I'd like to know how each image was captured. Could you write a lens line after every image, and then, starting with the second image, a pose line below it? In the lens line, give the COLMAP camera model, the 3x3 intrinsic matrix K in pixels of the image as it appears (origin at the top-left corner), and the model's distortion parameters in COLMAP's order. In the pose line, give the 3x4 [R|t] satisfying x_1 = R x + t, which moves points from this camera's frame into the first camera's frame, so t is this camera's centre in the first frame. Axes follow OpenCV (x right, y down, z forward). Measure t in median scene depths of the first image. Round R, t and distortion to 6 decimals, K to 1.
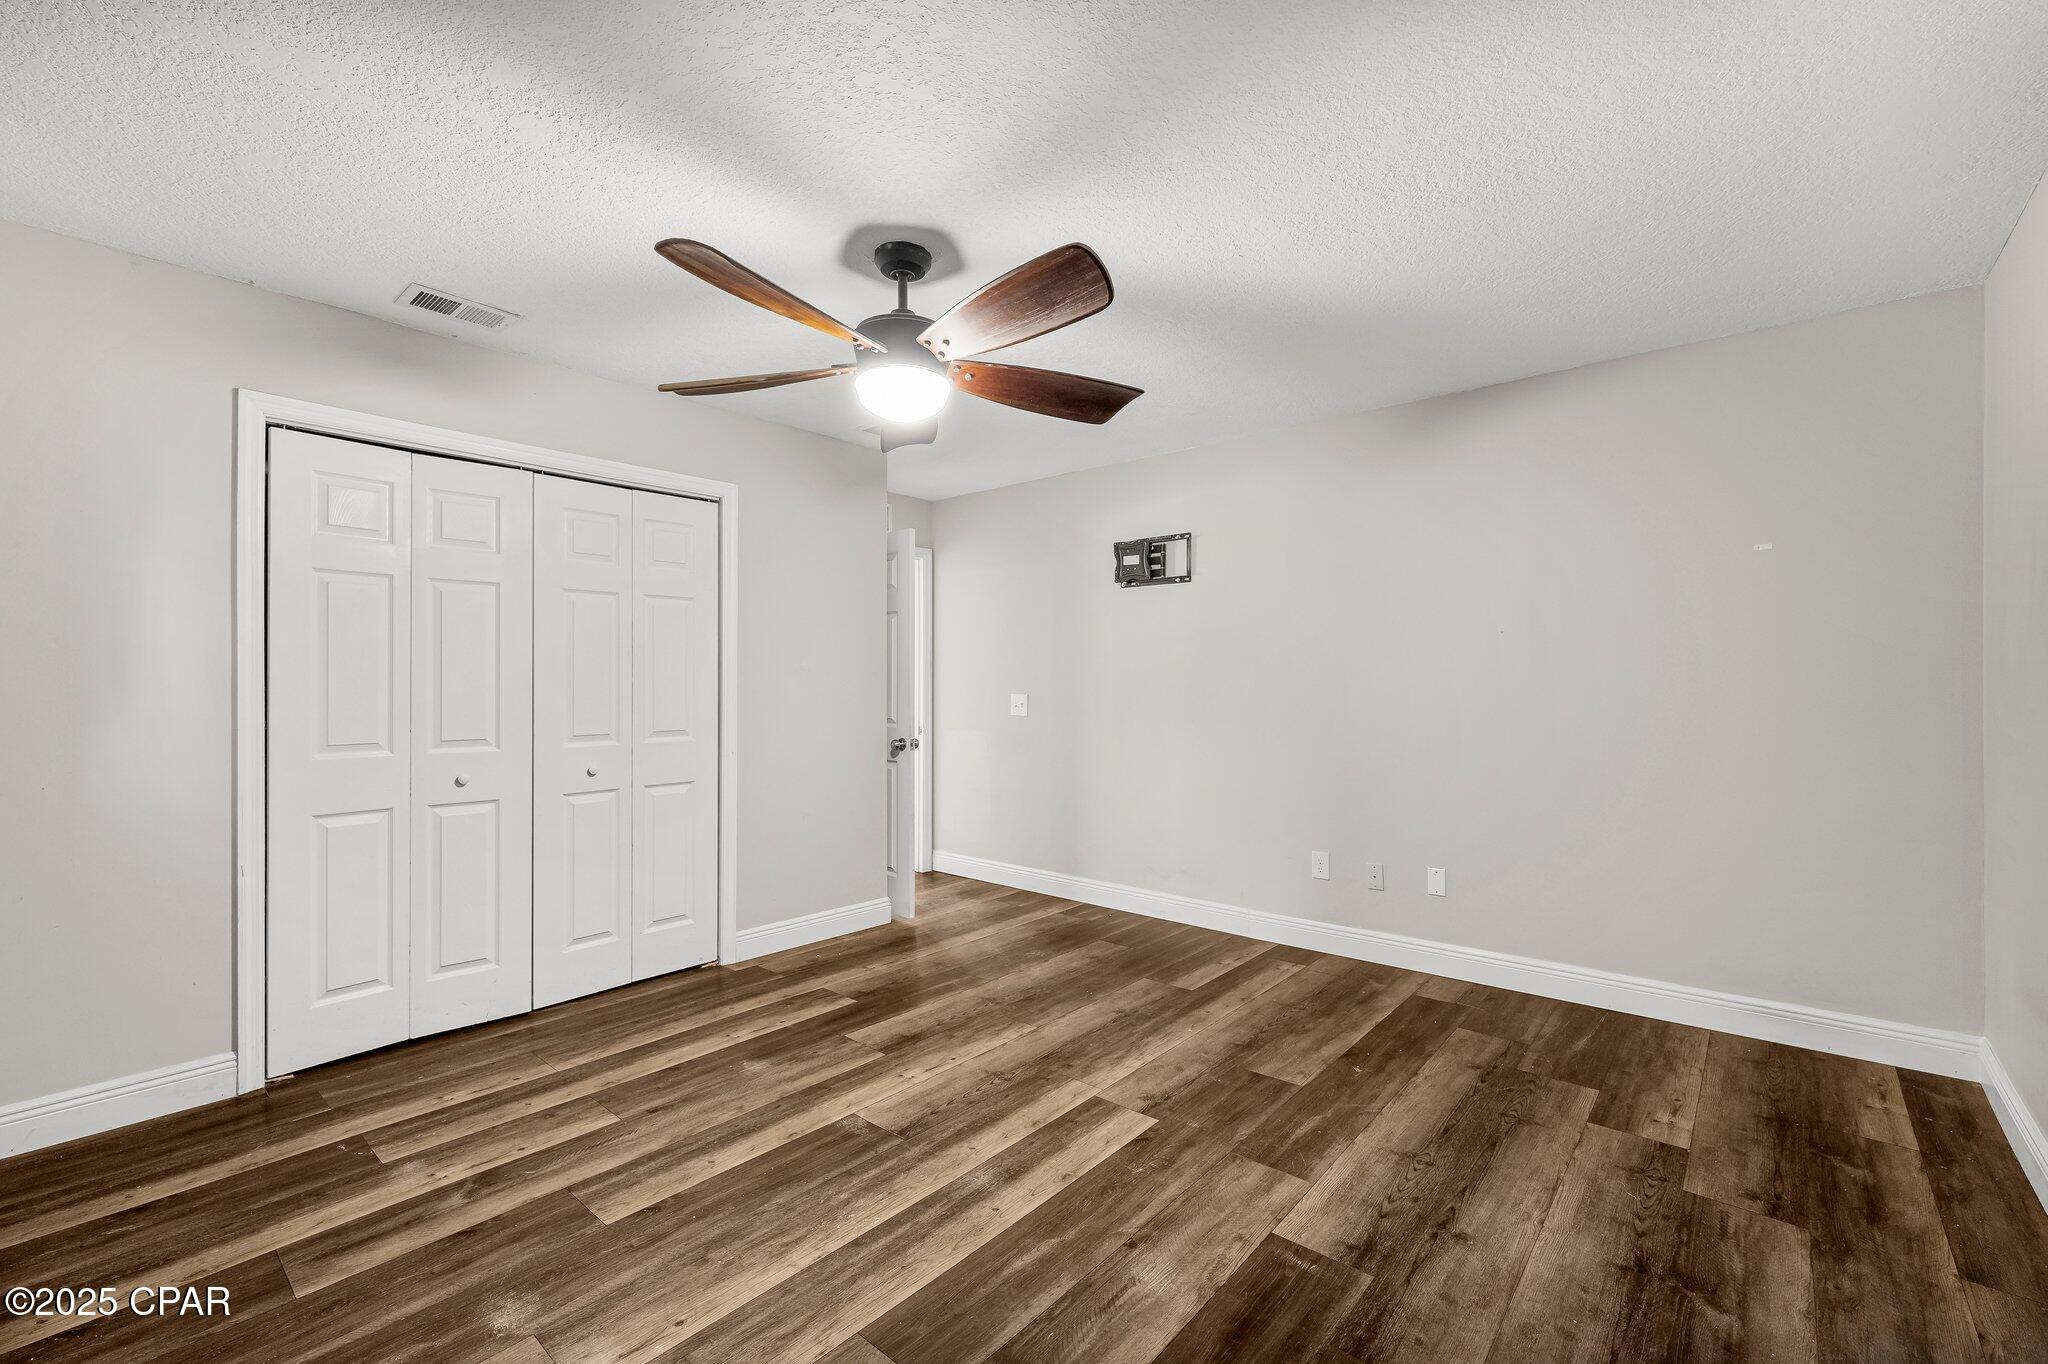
lens RADIAL K [[882.3, 0, 1019.1], [0, 882.3, 679.4], [0, 0, 1]] dist [-0.003028, -0.000604]
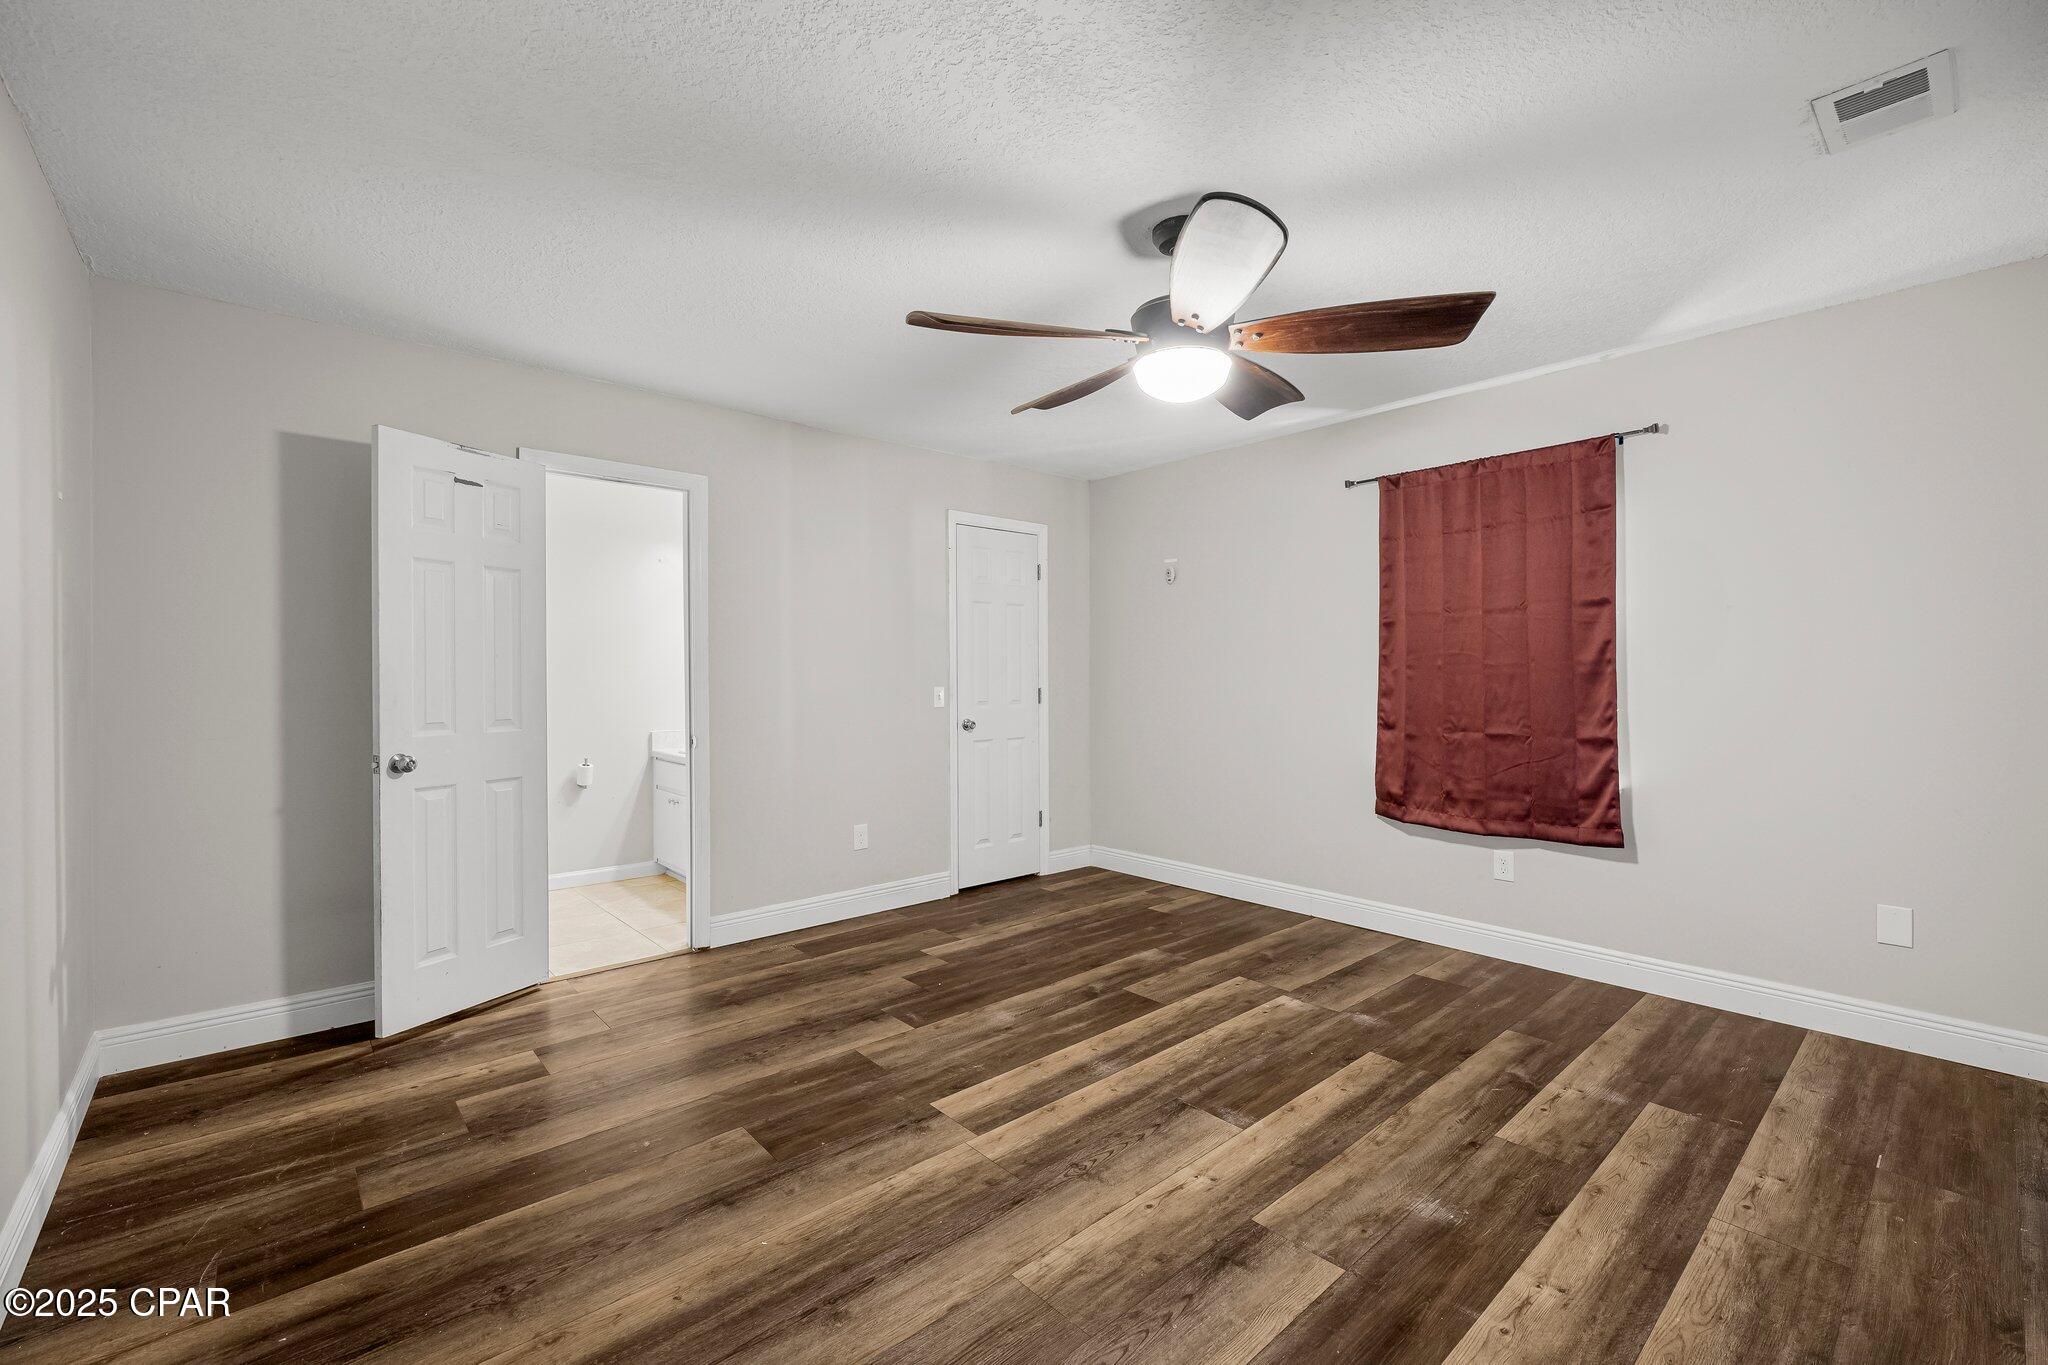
lens RADIAL K [[882.3, 0, 1024.2], [0, 882.3, 681.2], [0, 0, 1]] dist [-0.003028, -0.000604]
pose [[-0.992497, 0.005370, 0.122149, -0.077941], [0.005619, 0.999983, 0.001693, 0.015789], [-0.122138, 0.002367, -0.992510, 2.068353]]
